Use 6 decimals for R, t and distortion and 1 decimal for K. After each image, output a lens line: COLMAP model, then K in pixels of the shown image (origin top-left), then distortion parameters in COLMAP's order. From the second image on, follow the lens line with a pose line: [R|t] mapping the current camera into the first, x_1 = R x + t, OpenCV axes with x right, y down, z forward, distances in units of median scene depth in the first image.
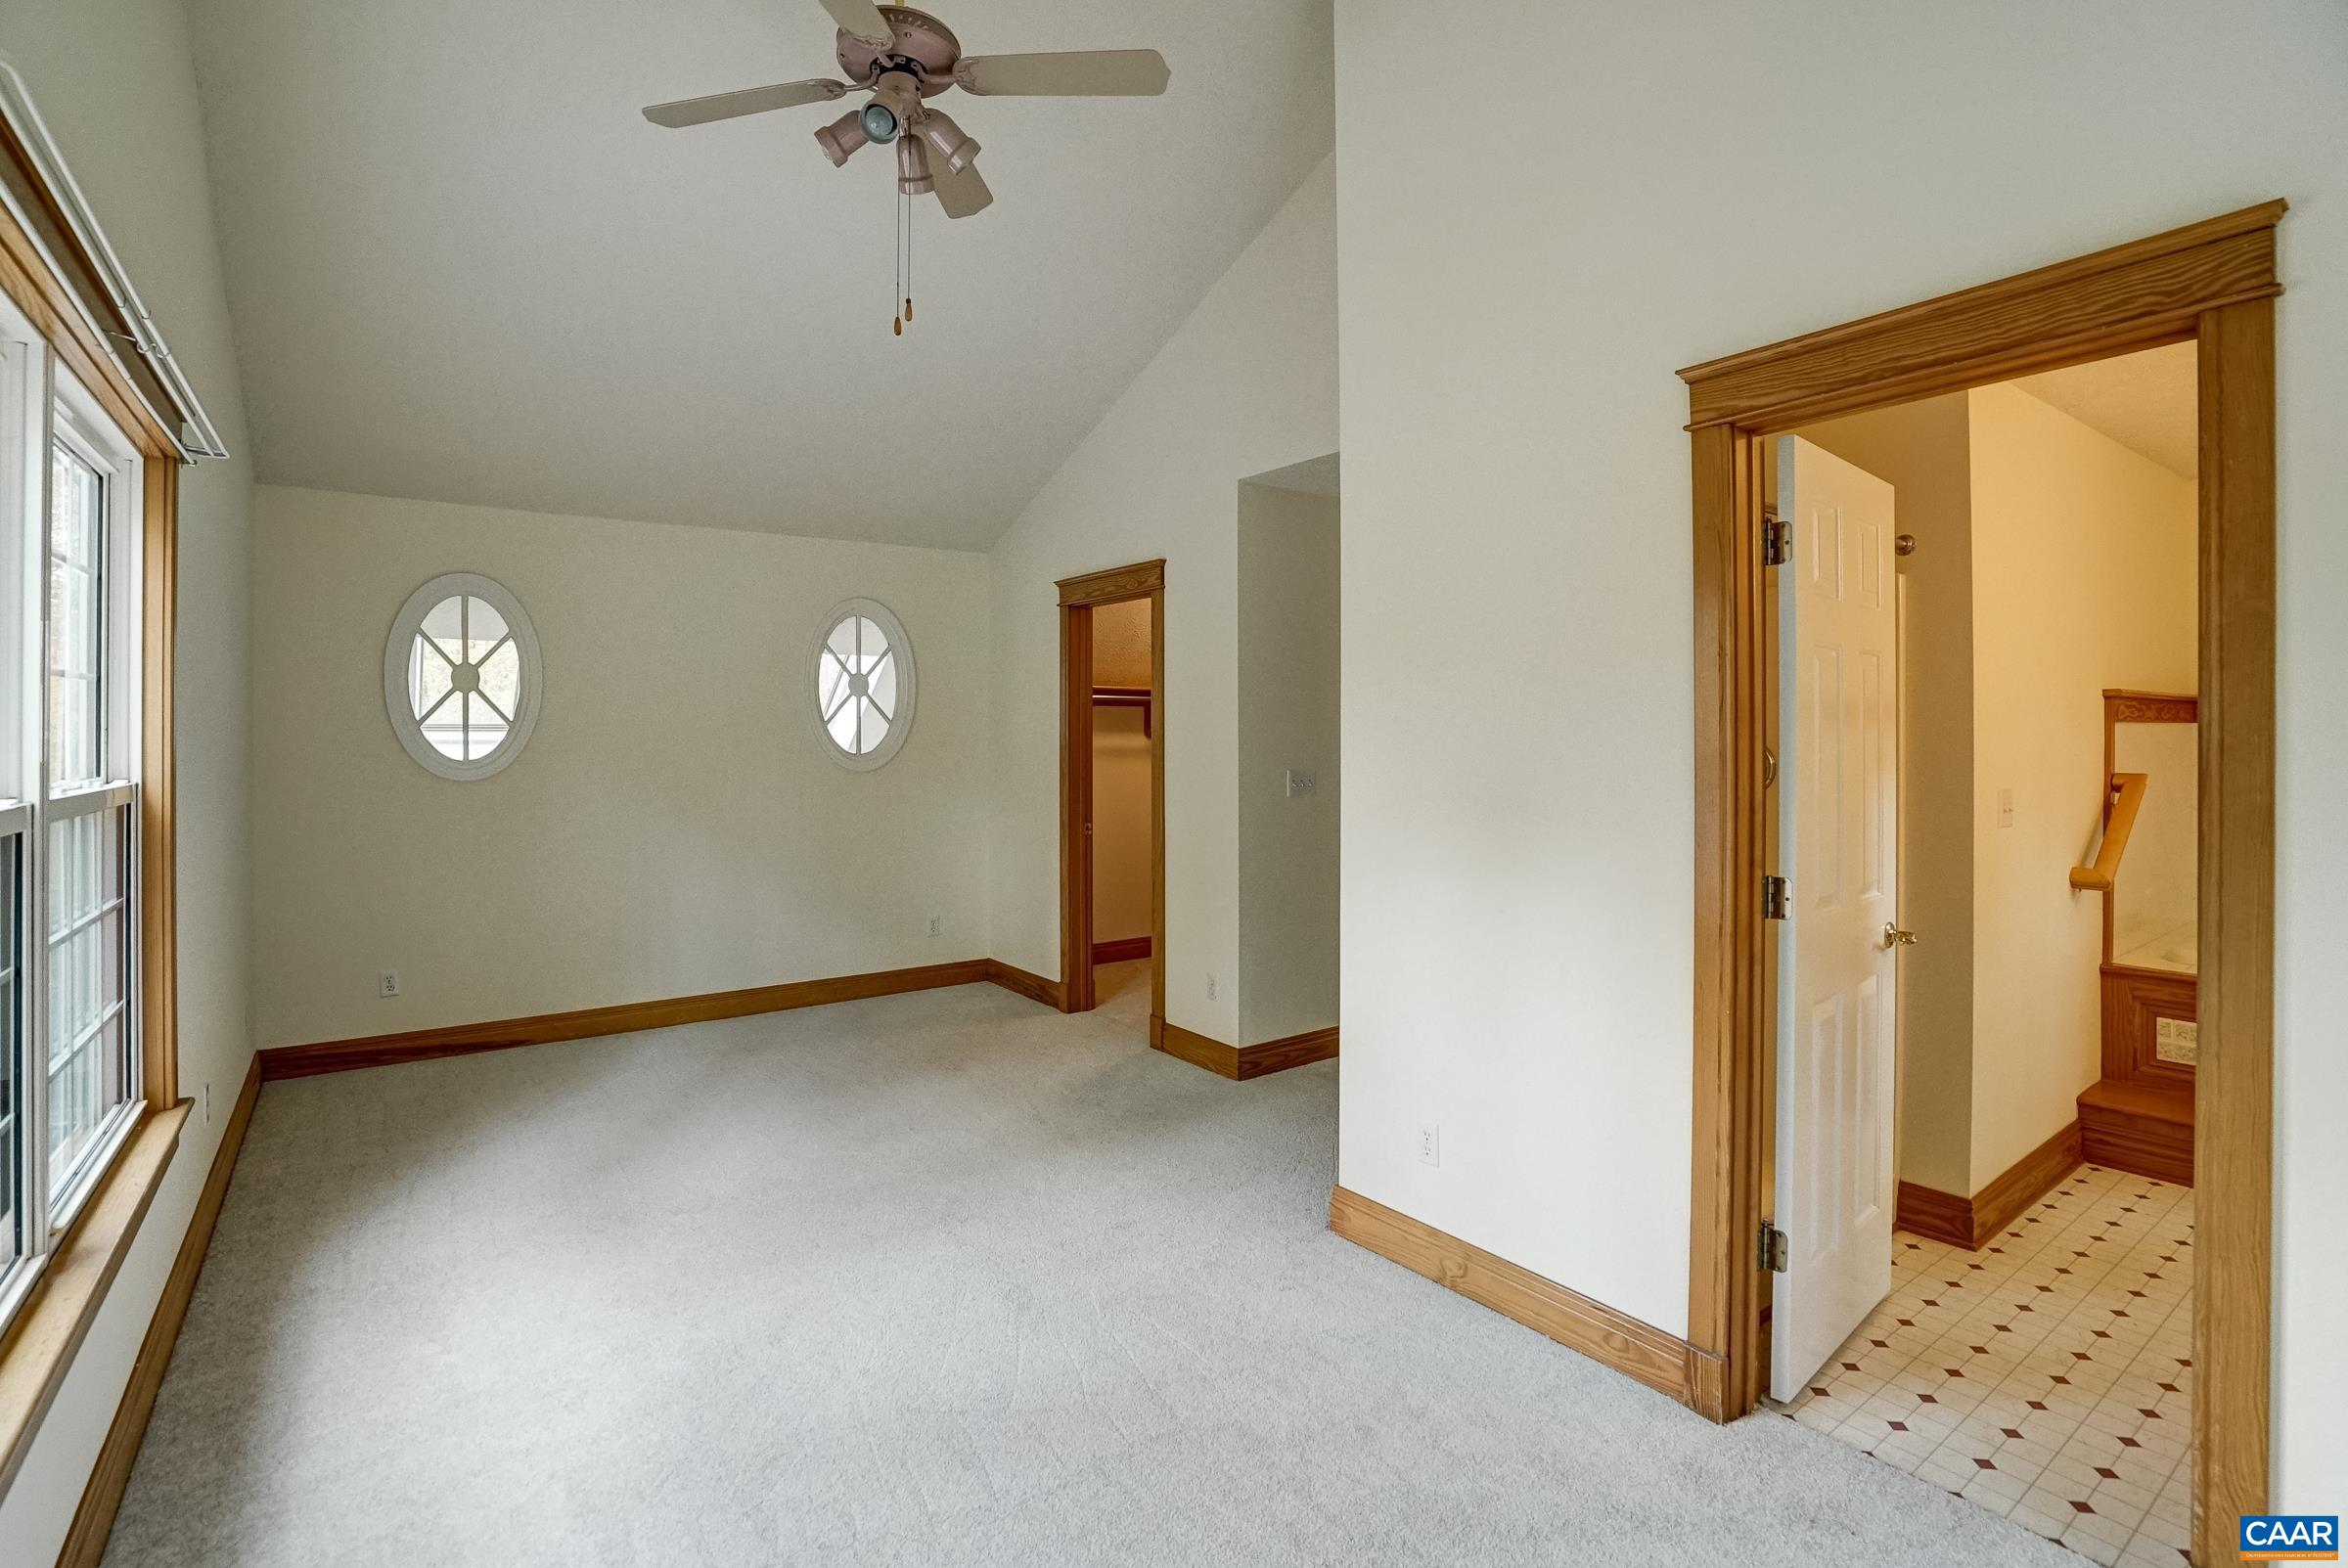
lens RADIAL K [[1108.0, 0, 1179.3], [0, 1108.0, 719.9], [0, 0, 1]] dist [-0.016493, 0.000926]
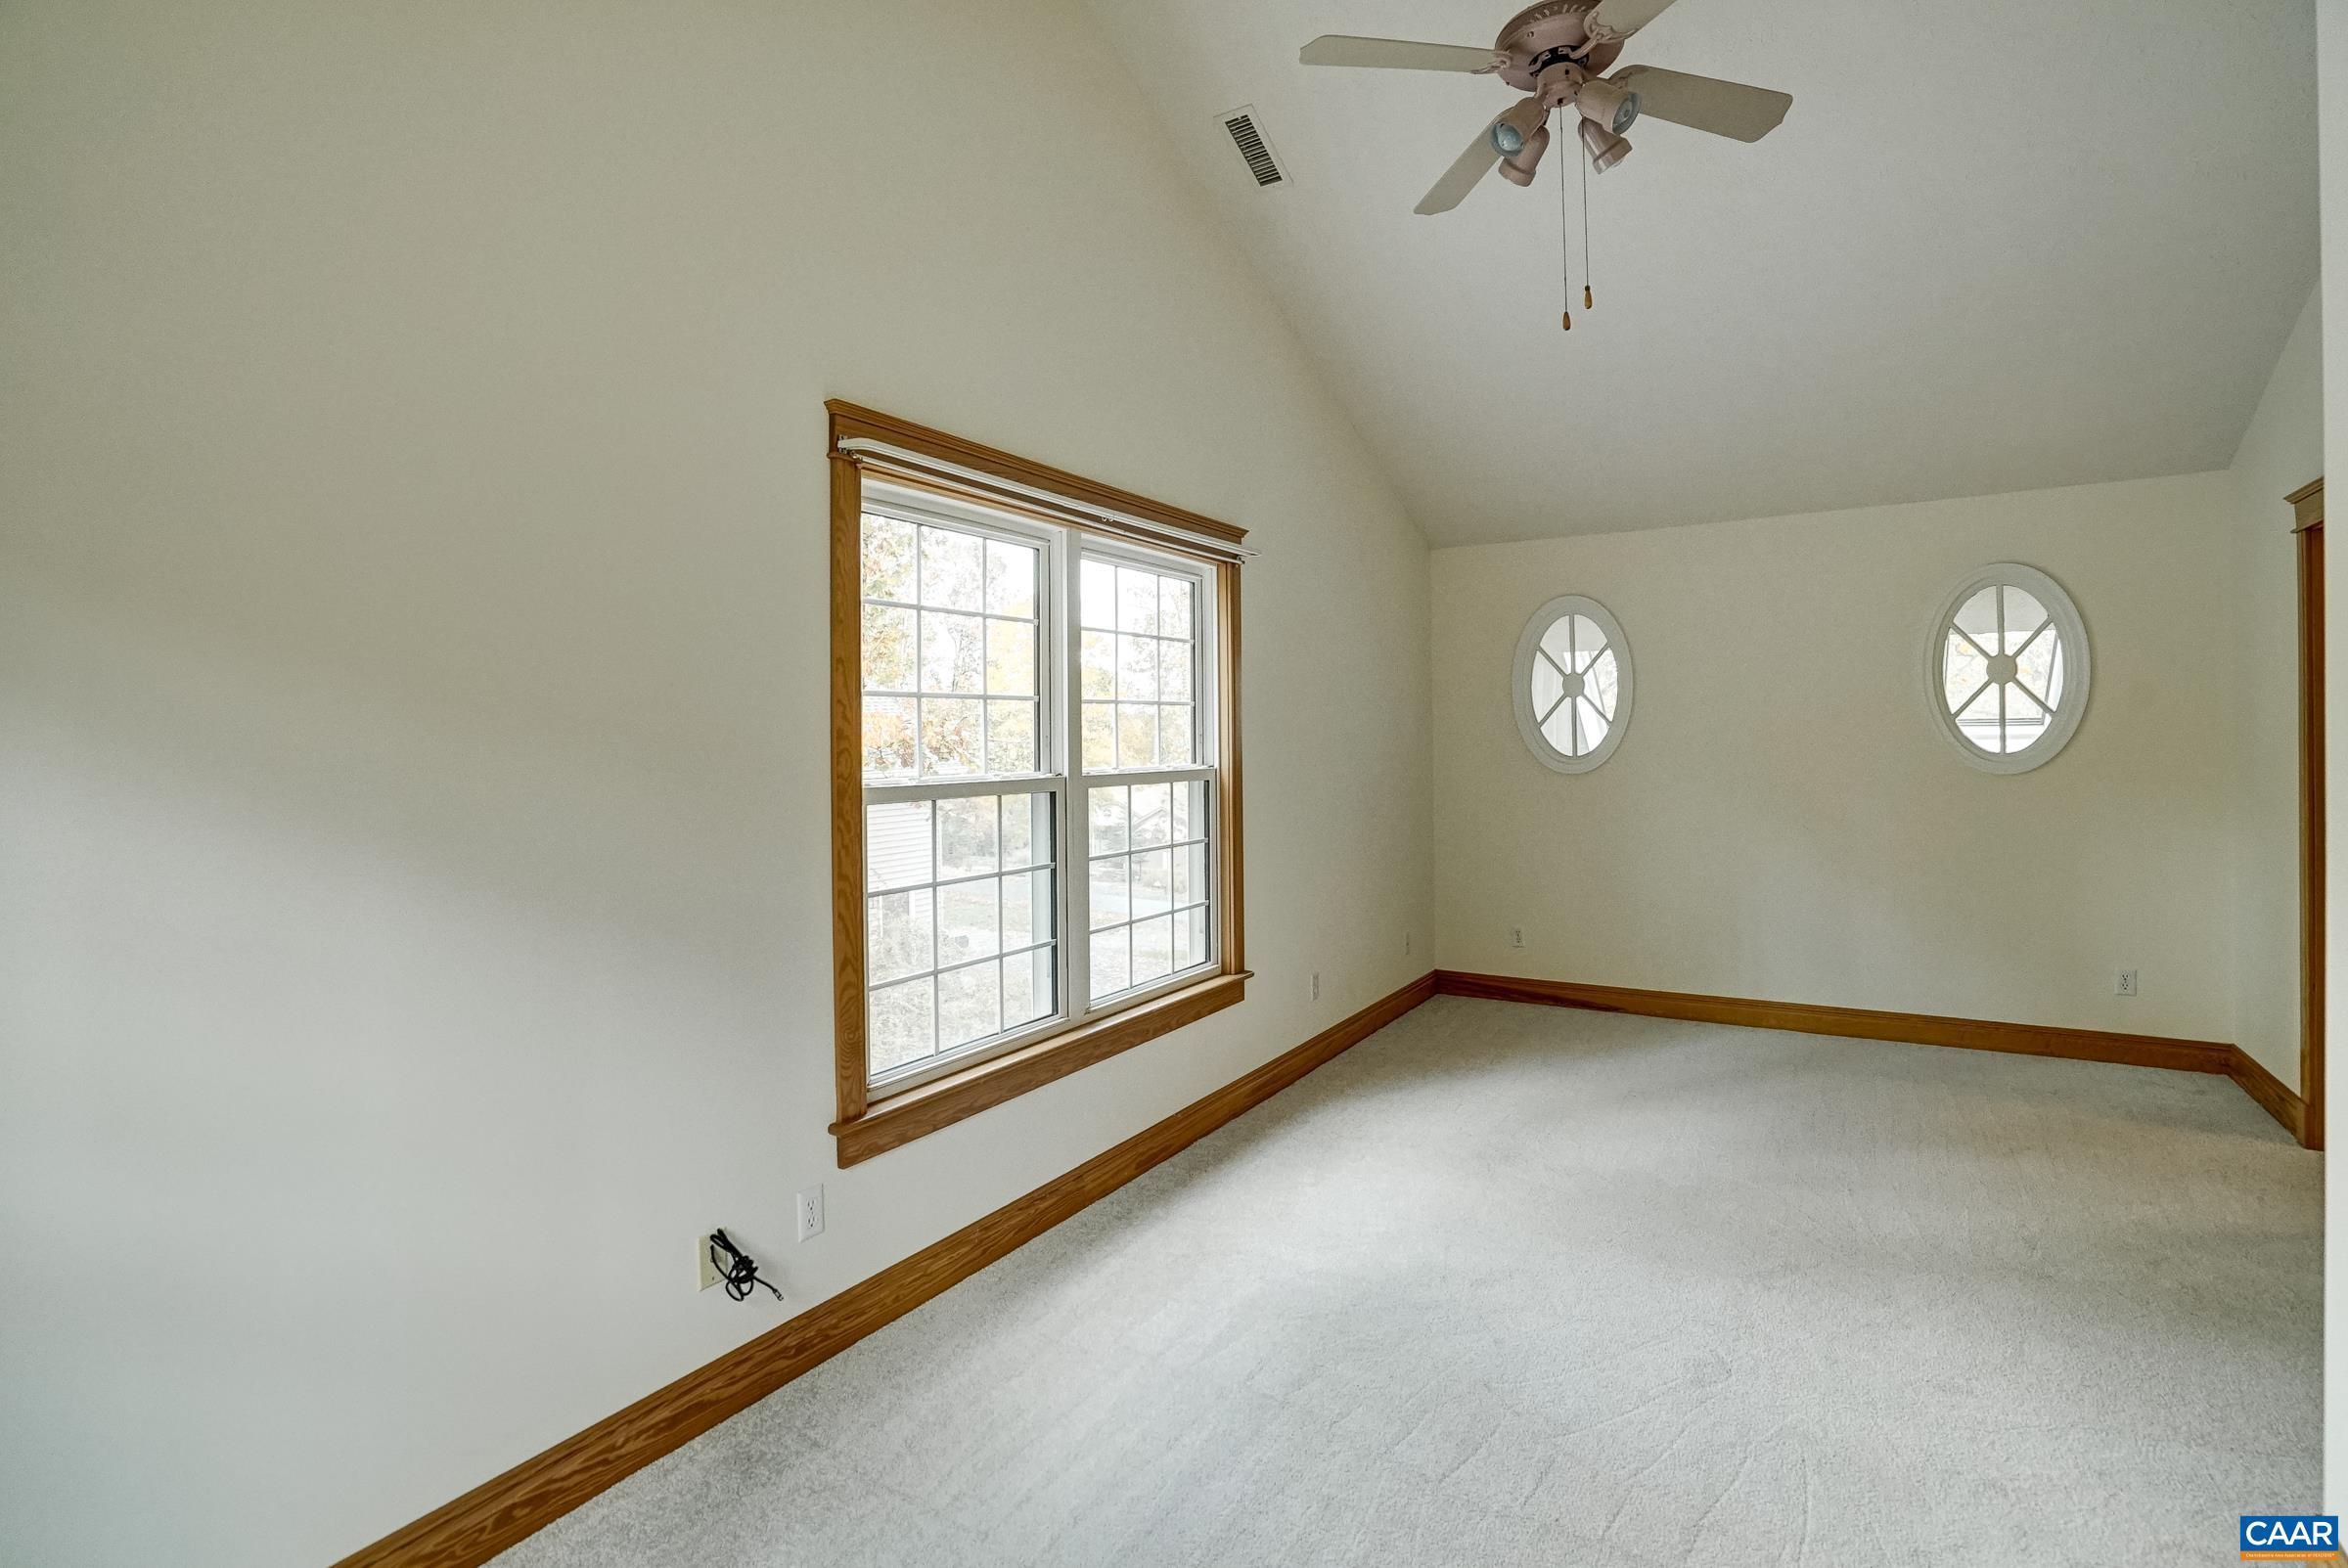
lens RADIAL K [[1119.4, 0, 1160.7], [0, 1119.4, 731.3], [0, 0, 1]] dist [-0.061099, 0.017660]
pose [[0.370355, -0.007983, -0.928856, 0.261827], [0.023302, 0.999728, 0.000699, -0.000343], [0.928598, -0.021903, 0.370440, 0.147333]]
